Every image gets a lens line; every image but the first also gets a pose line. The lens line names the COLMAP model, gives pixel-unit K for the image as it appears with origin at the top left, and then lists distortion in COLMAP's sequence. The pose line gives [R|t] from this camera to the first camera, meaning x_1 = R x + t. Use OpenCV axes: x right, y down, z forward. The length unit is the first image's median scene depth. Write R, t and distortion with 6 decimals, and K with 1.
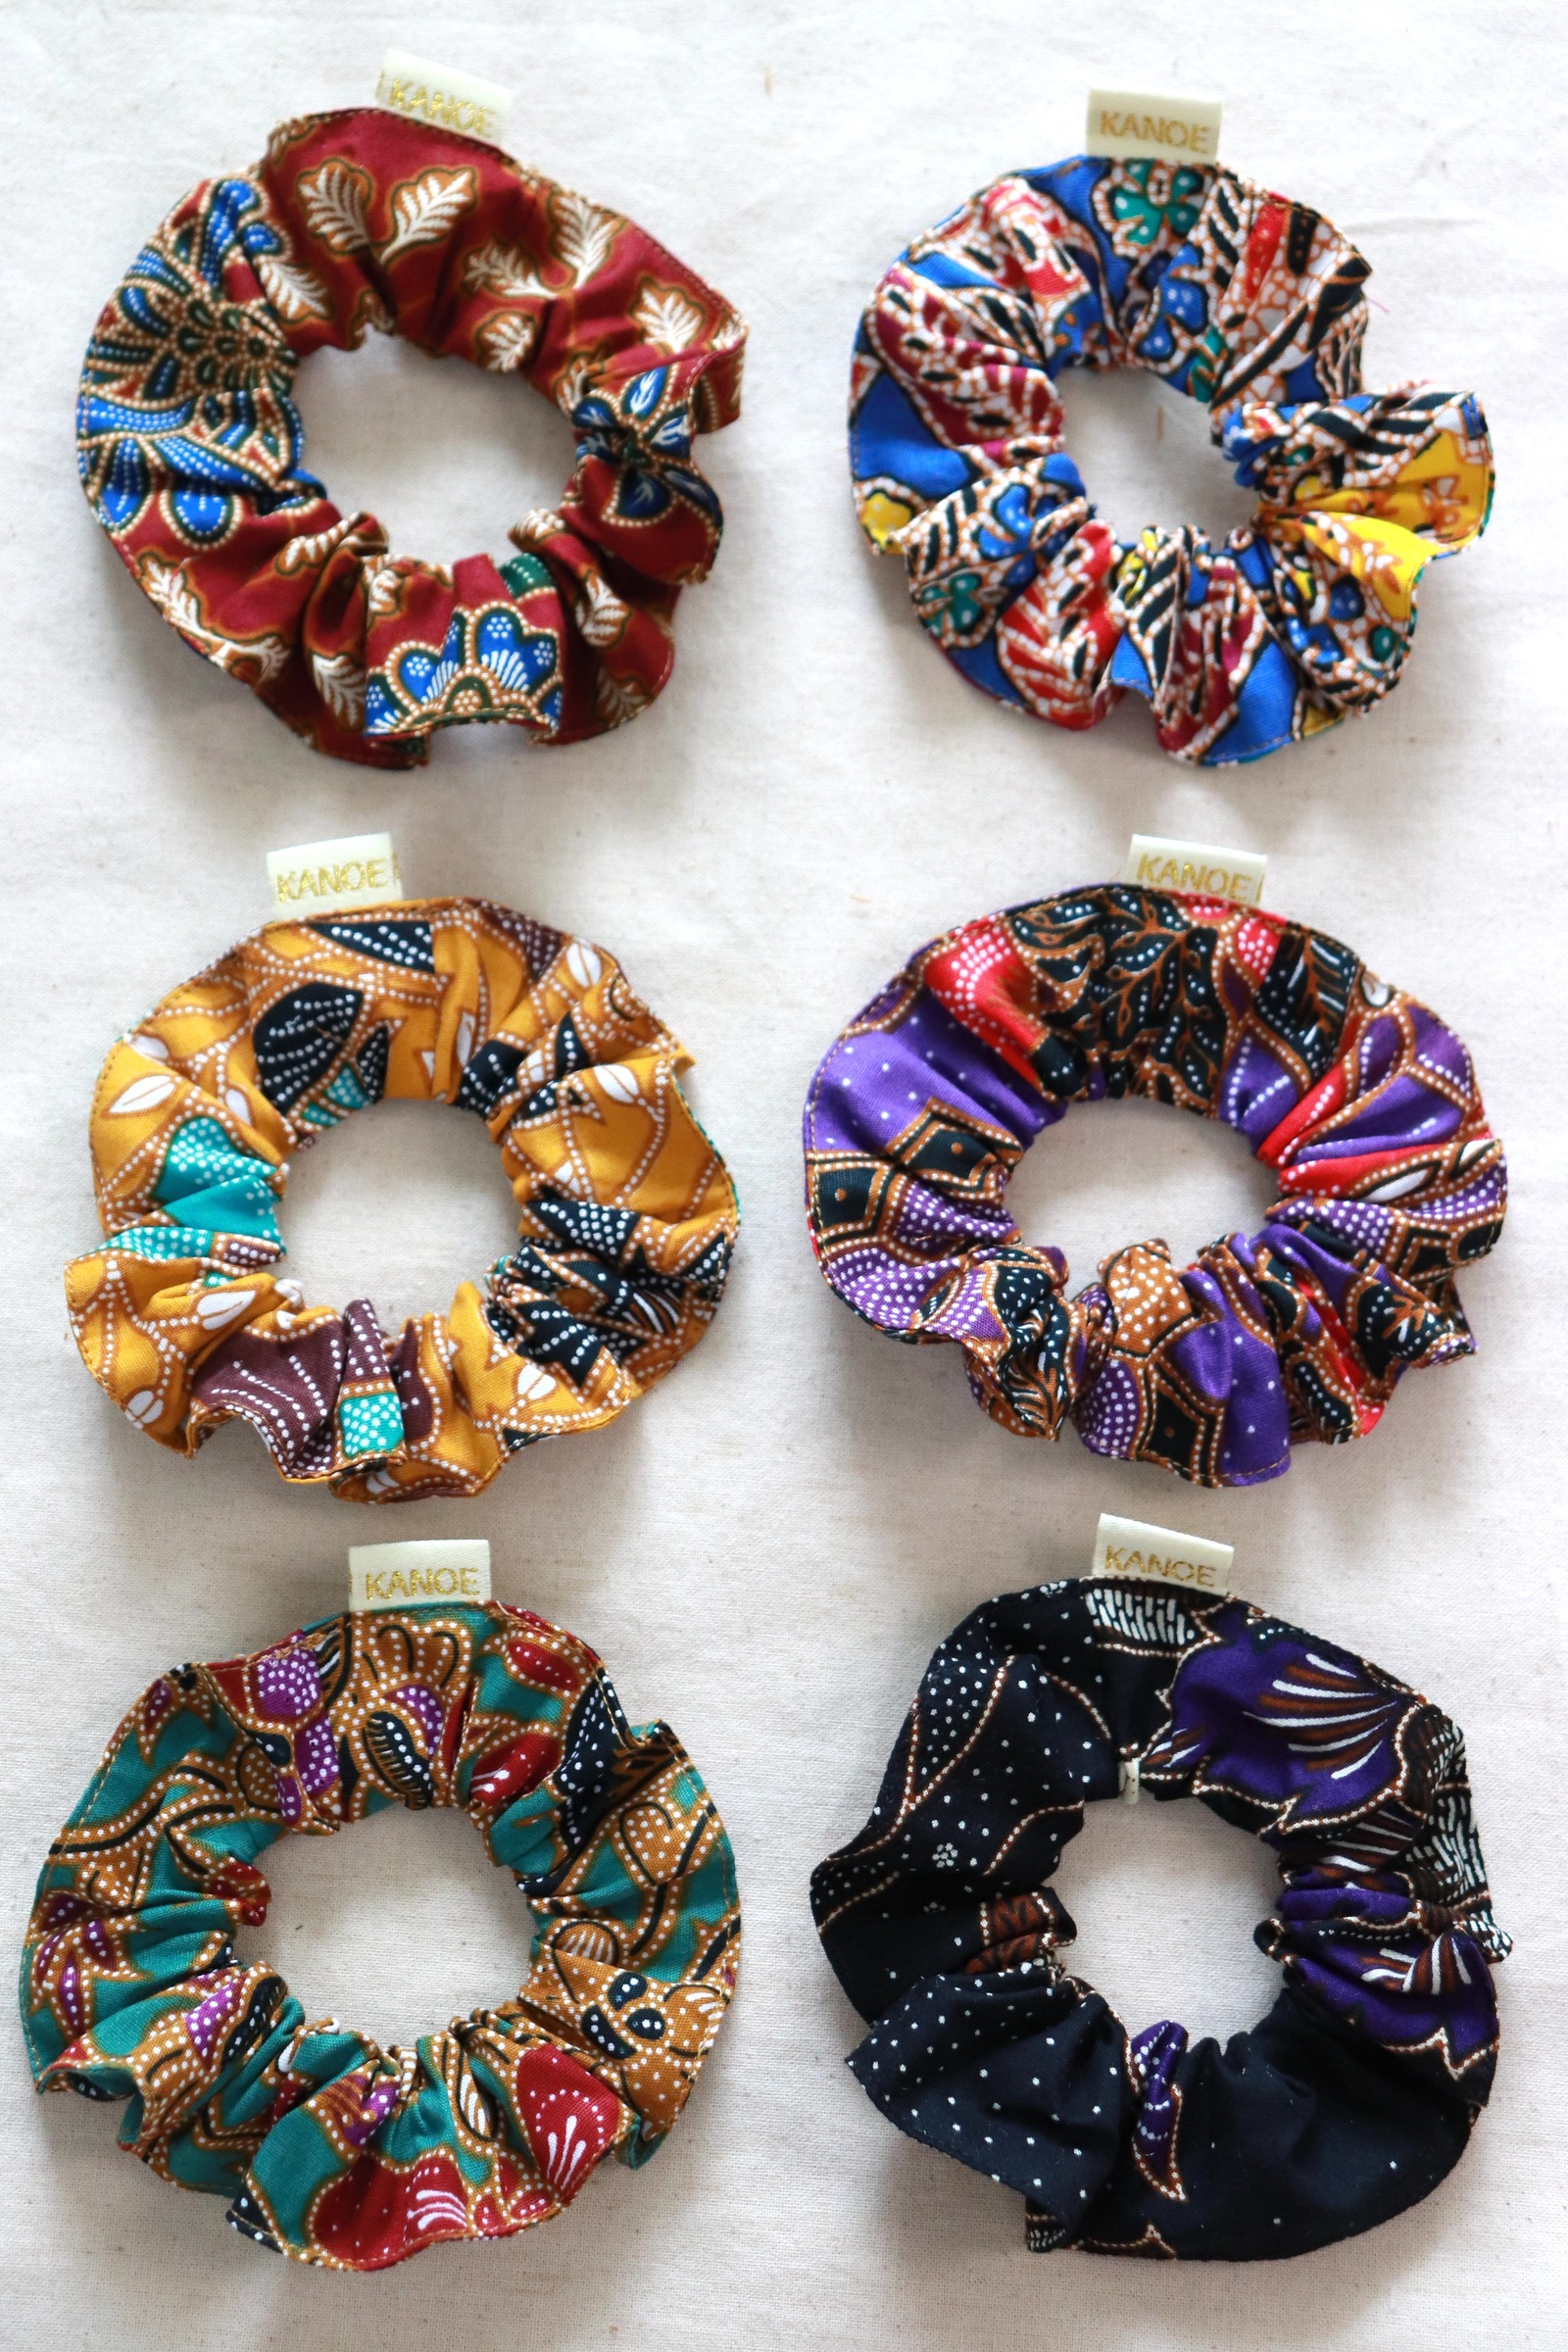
lens RADIAL K [[3925.8, 0, 787.4], [0, 3925.8, 1181.1], [0, 0, 1]] dist [-0.045790, 0.000000]
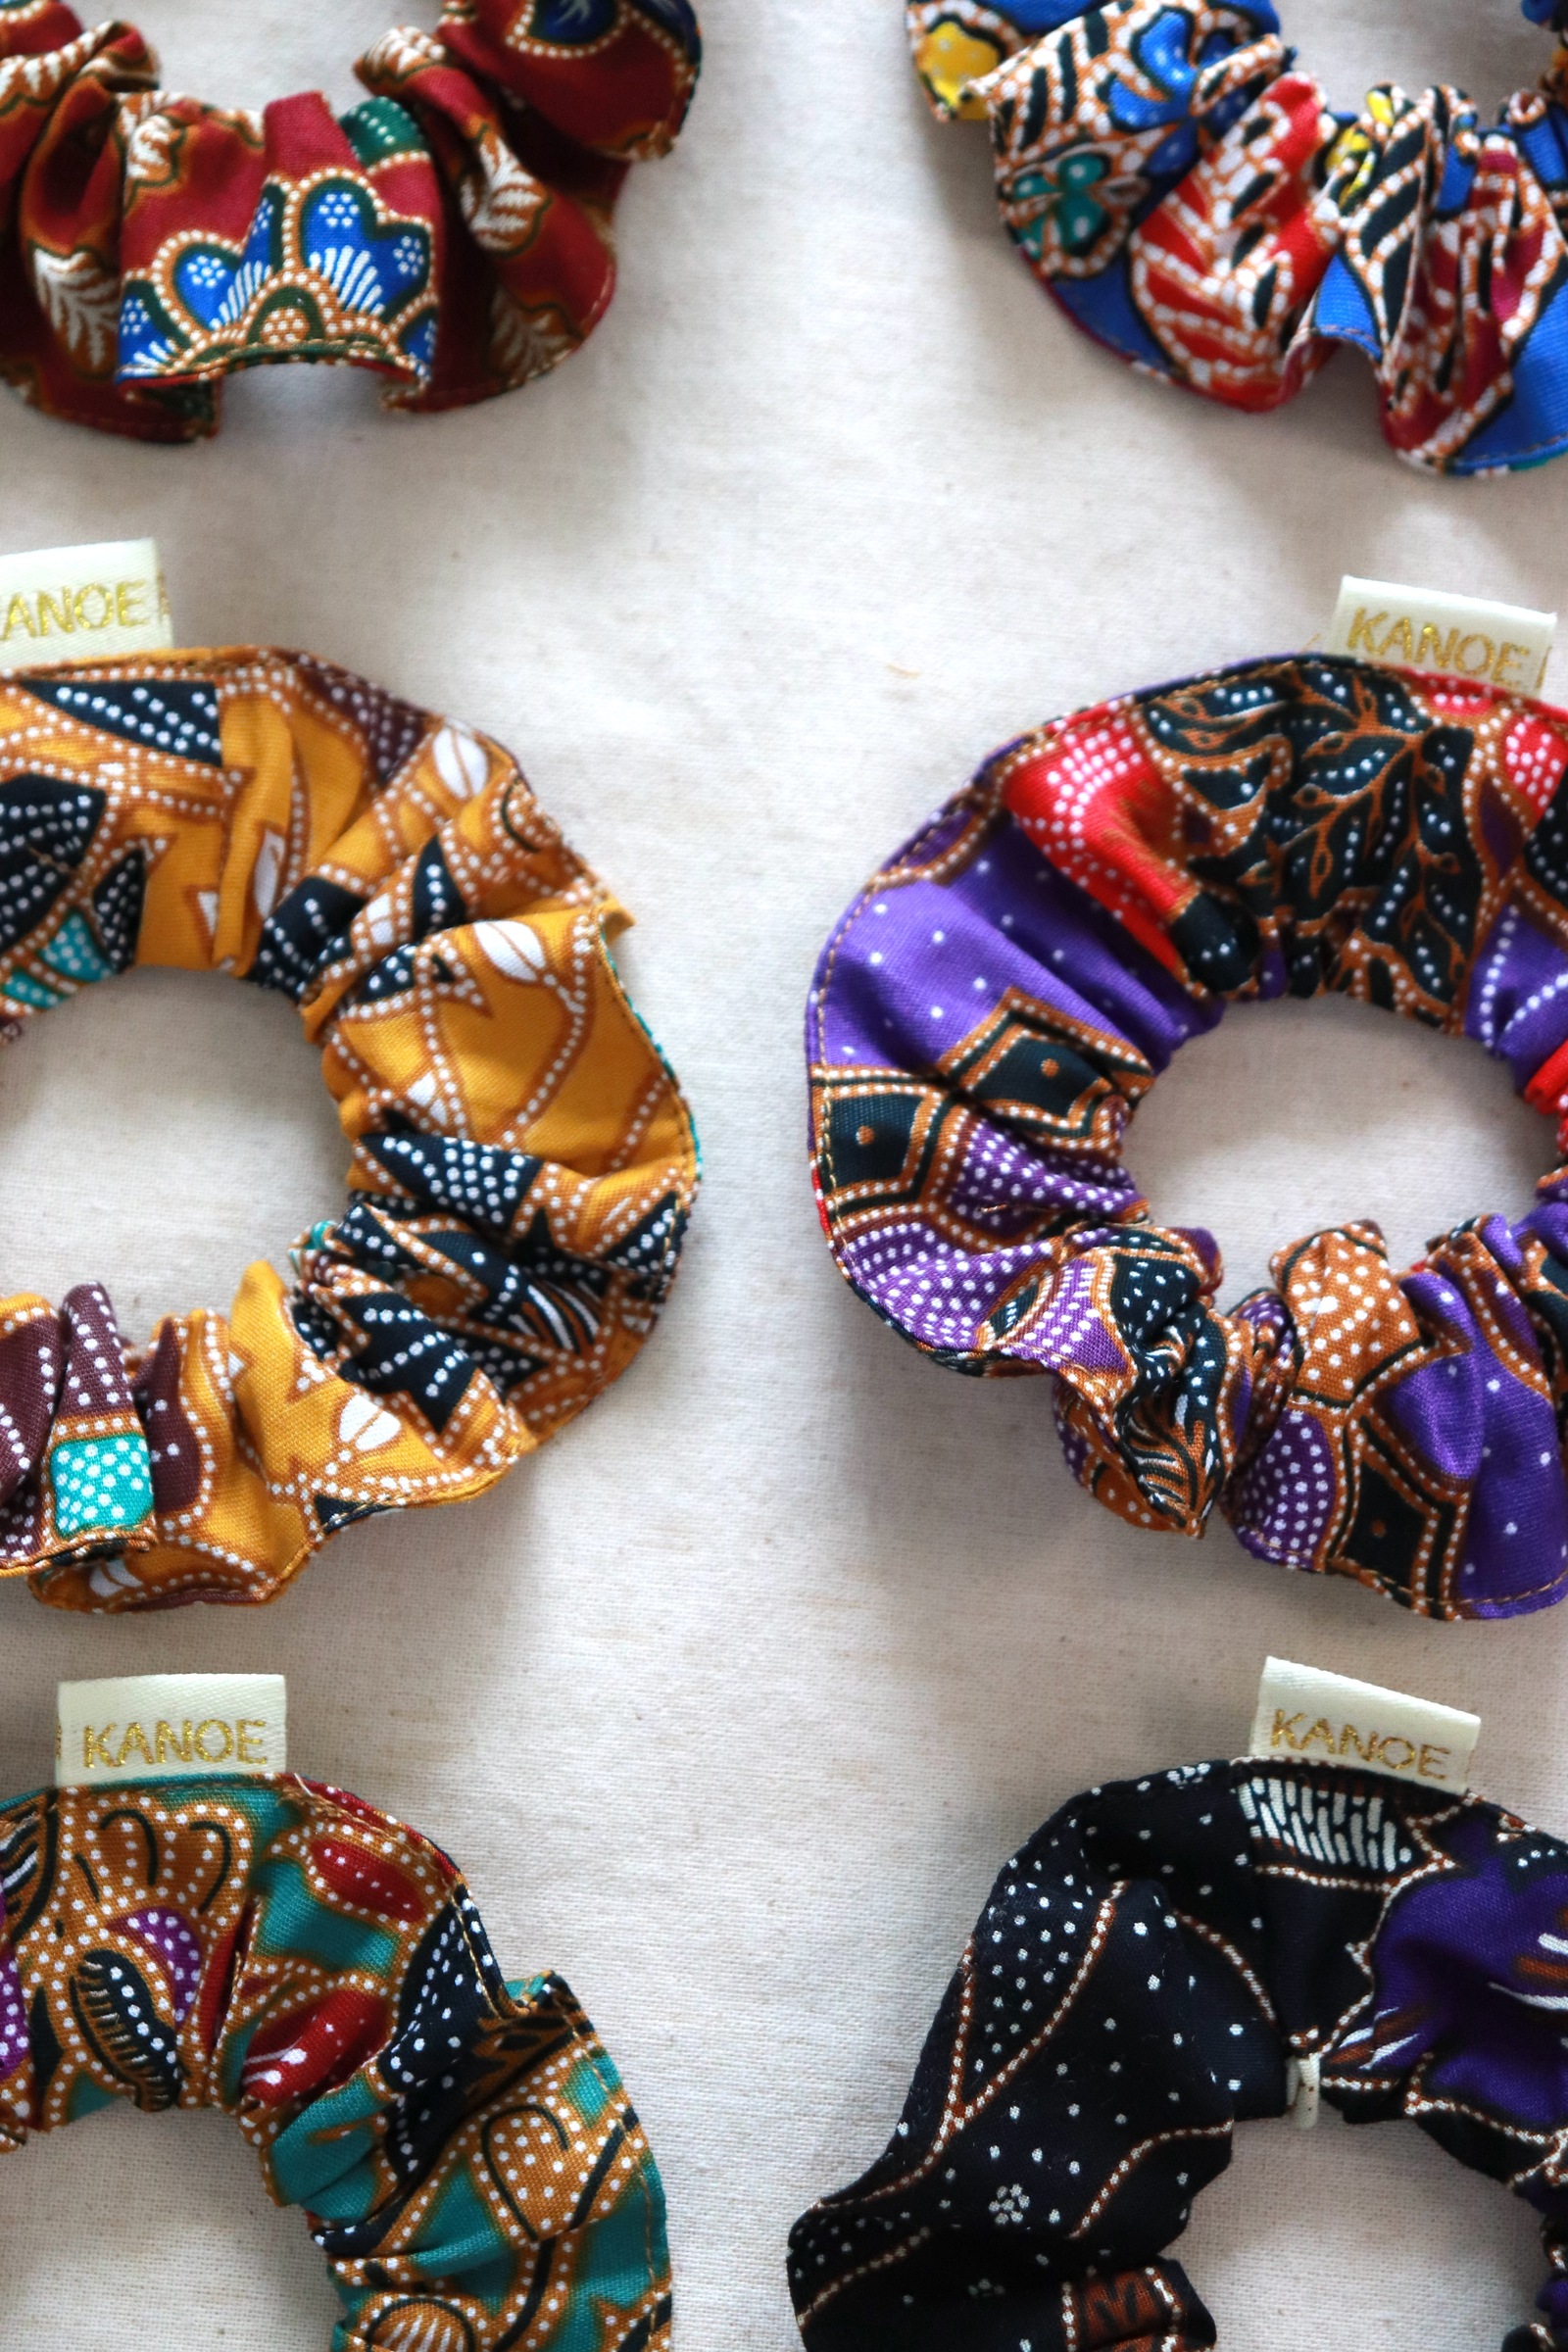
lens RADIAL K [[5465.7, 0, 790.5], [0, 5465.7, 1182.4], [0, 0, 1]] dist [0.204238, 0.000000]
pose [[0.999368, 0.026647, 0.023546, -0.018351], [-0.026549, 0.999638, -0.004445, 0.014886], [-0.023656, 0.003817, 0.999713, 0.126116]]
